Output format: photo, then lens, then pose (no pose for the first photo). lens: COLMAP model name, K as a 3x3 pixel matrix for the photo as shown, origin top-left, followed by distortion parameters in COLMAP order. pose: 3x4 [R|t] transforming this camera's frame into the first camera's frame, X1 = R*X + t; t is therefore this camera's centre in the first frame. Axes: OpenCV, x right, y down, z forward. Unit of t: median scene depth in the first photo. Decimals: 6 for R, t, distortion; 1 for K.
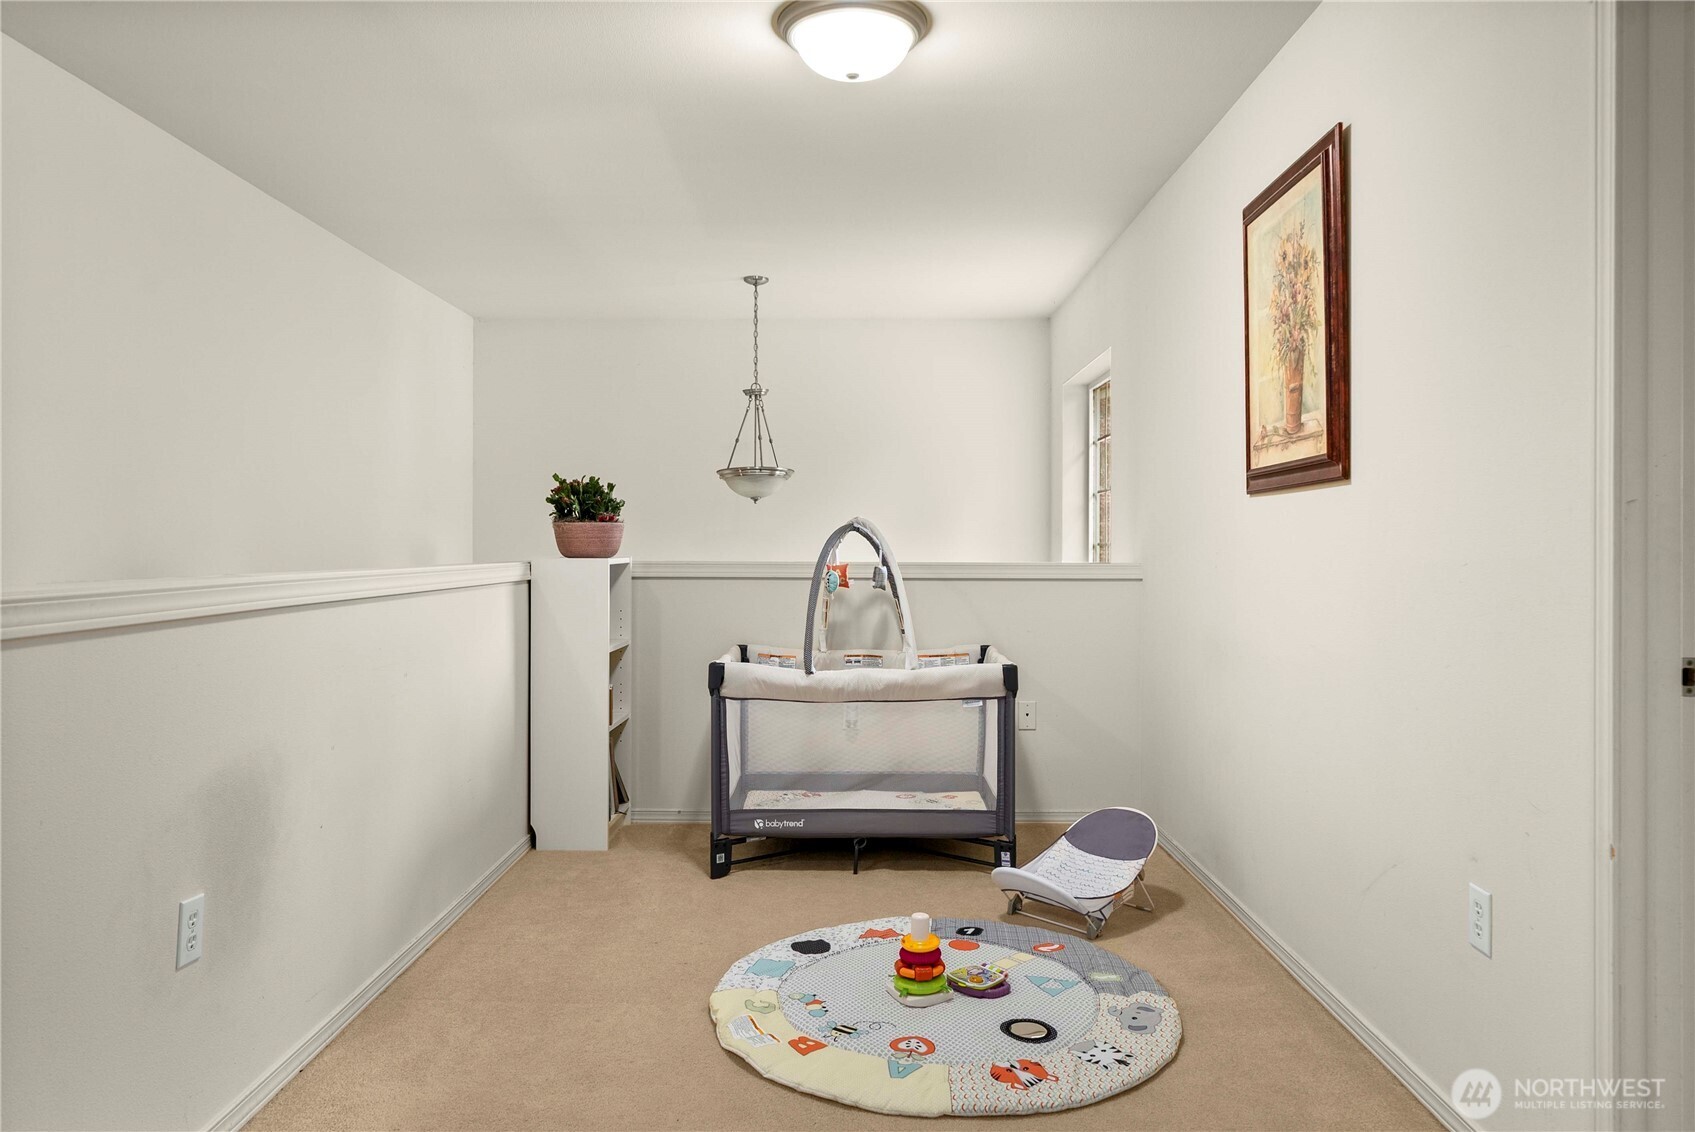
lens RADIAL K [[1173.4, 0, 847.5], [0, 1173.4, 566.0], [0, 0, 1]] dist [0.061035, -0.075843]
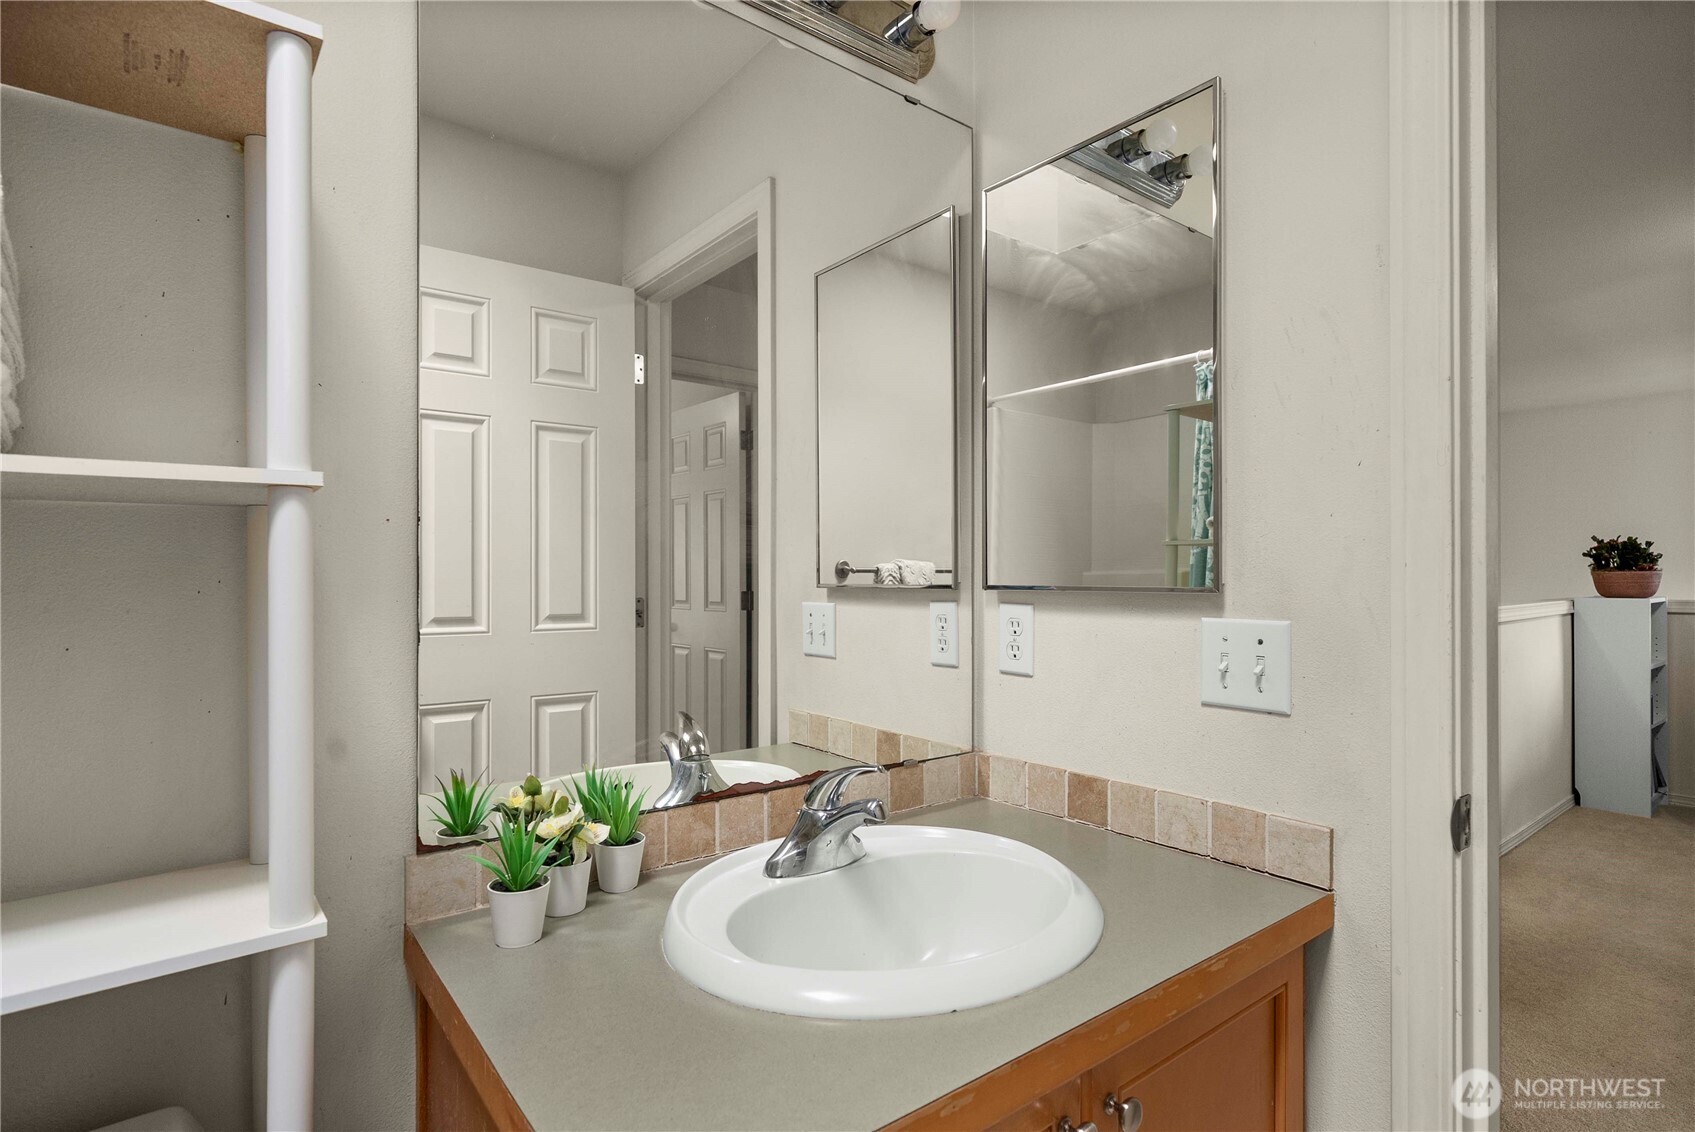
lens RADIAL K [[842.2, 0, 846.6], [0, 842.2, 578.4], [0, 0, 1]] dist [0.000041, -0.000041]
pose [[0.621221, -0.006571, -0.783608, -0.020124], [-0.007778, 0.999864, -0.014551, -0.007913], [0.783597, 0.015134, 0.621086, -0.296214]]
